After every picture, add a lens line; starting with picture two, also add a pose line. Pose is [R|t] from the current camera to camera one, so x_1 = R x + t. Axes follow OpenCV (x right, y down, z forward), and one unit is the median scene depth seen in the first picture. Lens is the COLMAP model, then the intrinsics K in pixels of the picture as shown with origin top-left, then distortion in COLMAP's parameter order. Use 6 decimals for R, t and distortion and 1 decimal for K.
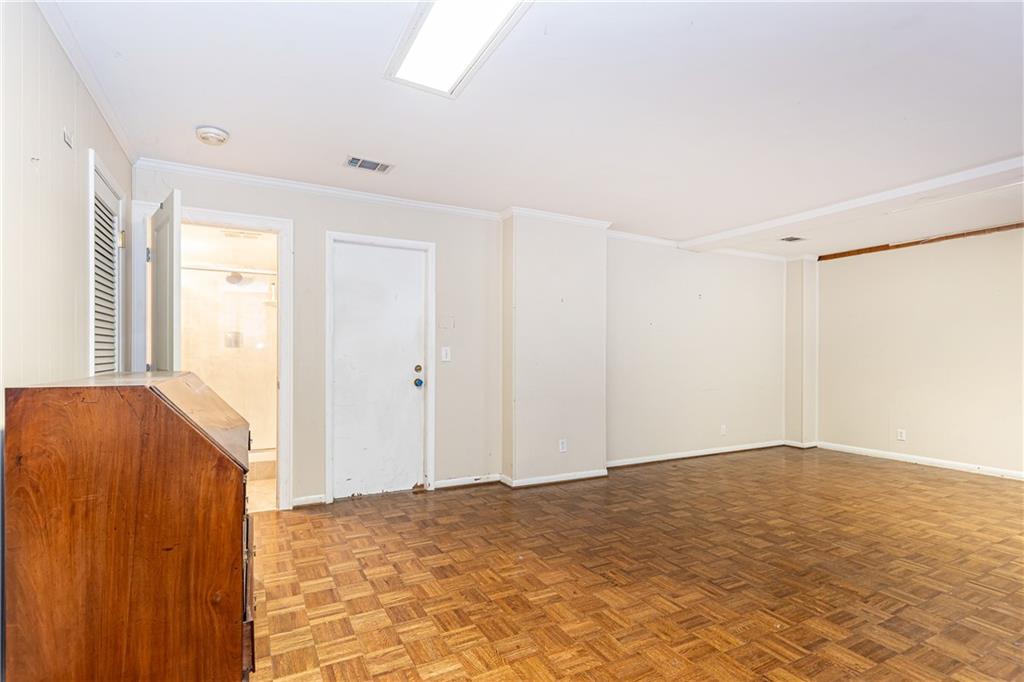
lens RADIAL K [[496.2, 0, 510.6], [0, 496.2, 349.2], [0, 0, 1]] dist [0.001487, 0.000269]
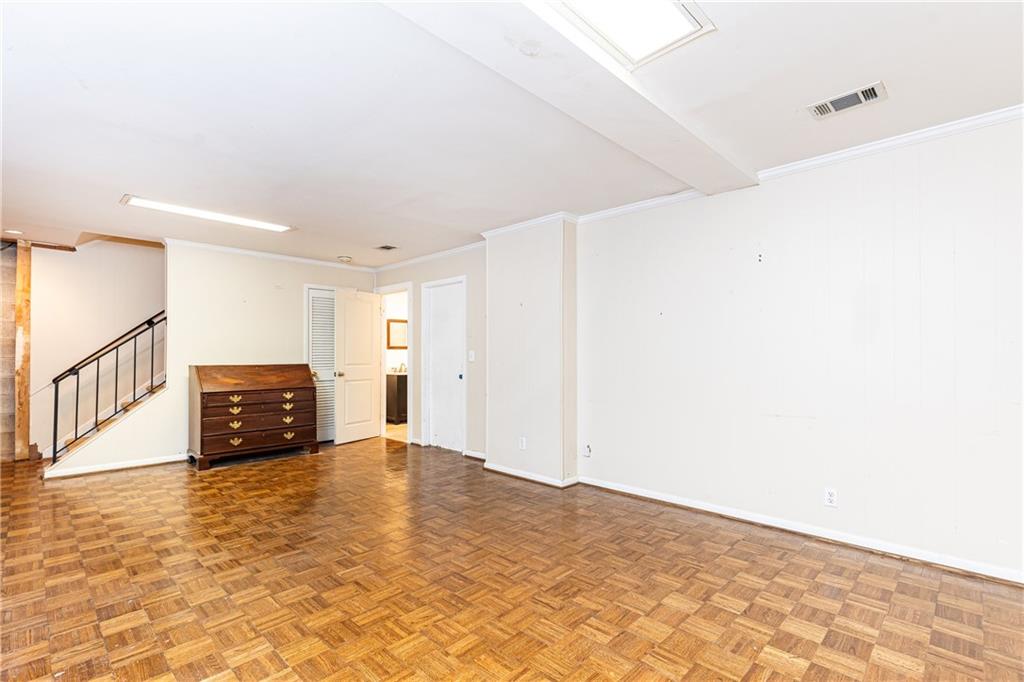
lens RADIAL K [[473.9, 0, 511.1], [0, 473.9, 342.0], [0, 0, 1]] dist [-0.001788, -0.000142]
pose [[0.305956, -0.032208, -0.951501, 1.221063], [0.010306, 0.999481, -0.030518, 0.013188], [0.951990, -0.000469, 0.306129, 0.778821]]
